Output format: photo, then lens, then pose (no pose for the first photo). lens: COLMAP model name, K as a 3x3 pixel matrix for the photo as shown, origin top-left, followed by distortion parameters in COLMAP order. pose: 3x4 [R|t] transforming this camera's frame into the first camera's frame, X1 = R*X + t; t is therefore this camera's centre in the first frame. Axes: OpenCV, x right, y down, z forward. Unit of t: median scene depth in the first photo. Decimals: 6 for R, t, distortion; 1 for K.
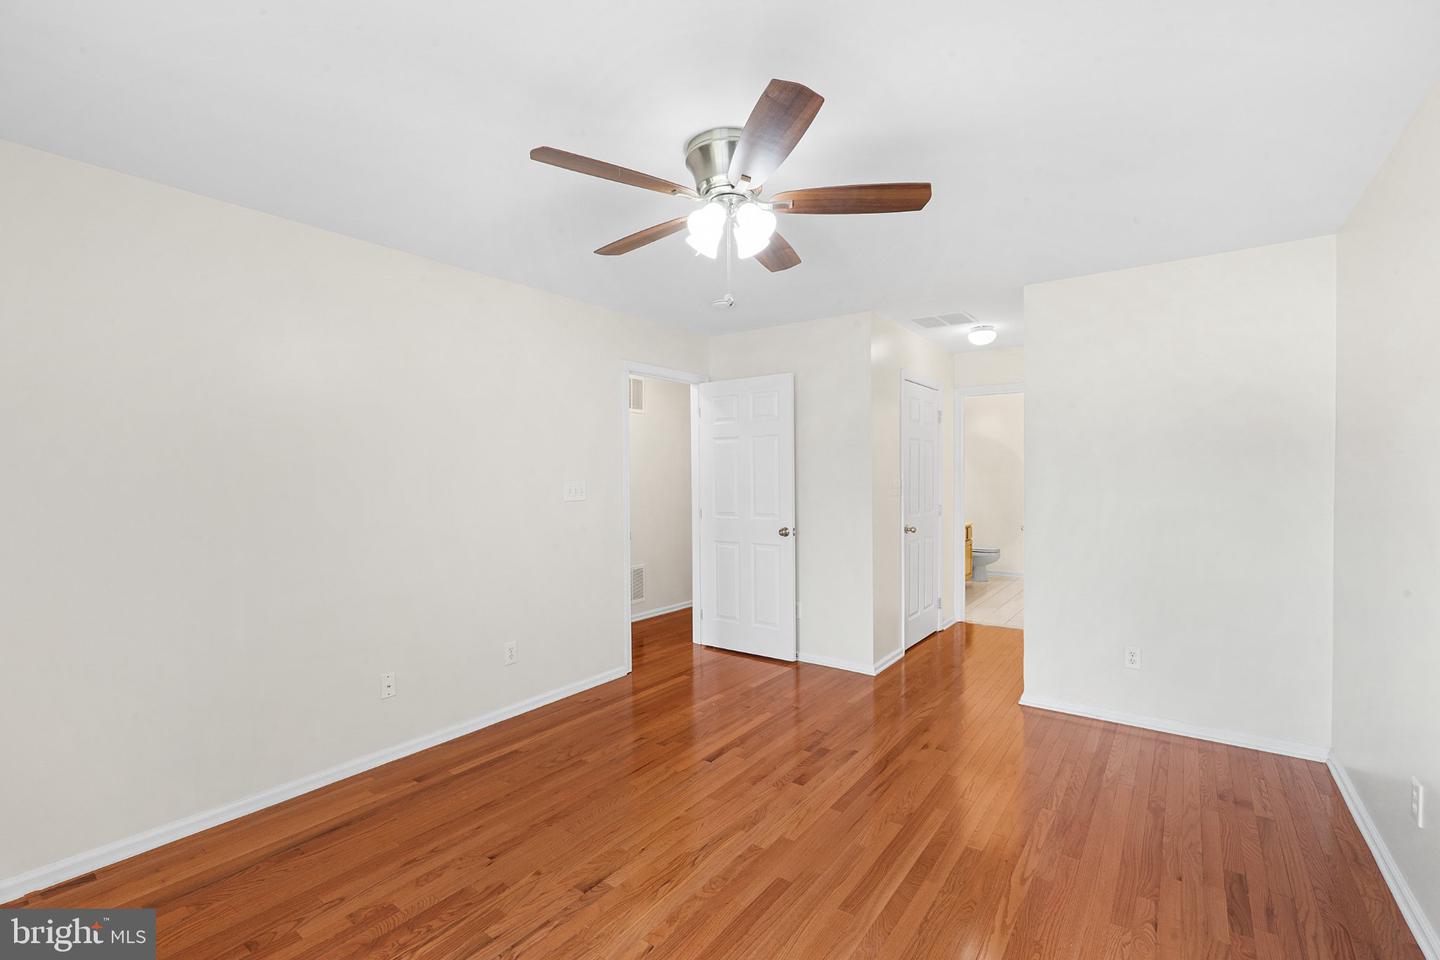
lens RADIAL K [[634.9, 0, 720.0], [0, 634.9, 480.0], [0, 0, 1]] dist [-0.001064, -0.000178]
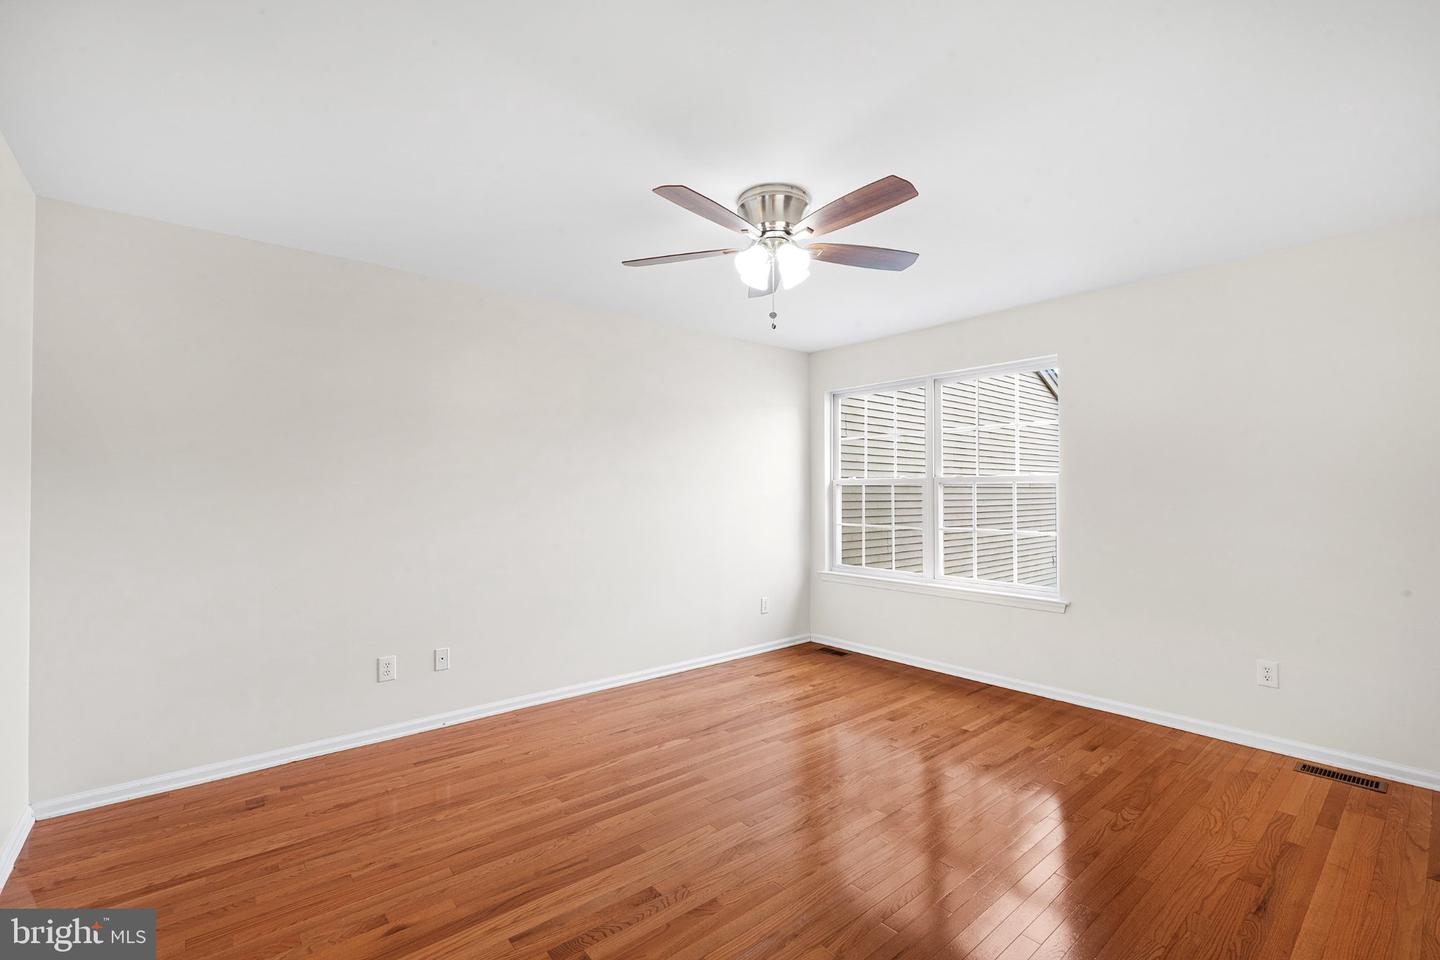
lens RADIAL K [[634.9, 0, 720.0], [0, 634.9, 480.0], [0, 0, 1]] dist [-0.001064, -0.000178]
pose [[-0.973609, 0.006608, 0.228128, -0.125022], [0.005011, 0.999959, -0.007578, 0.010634], [-0.228169, -0.006235, -0.973602, 1.778536]]
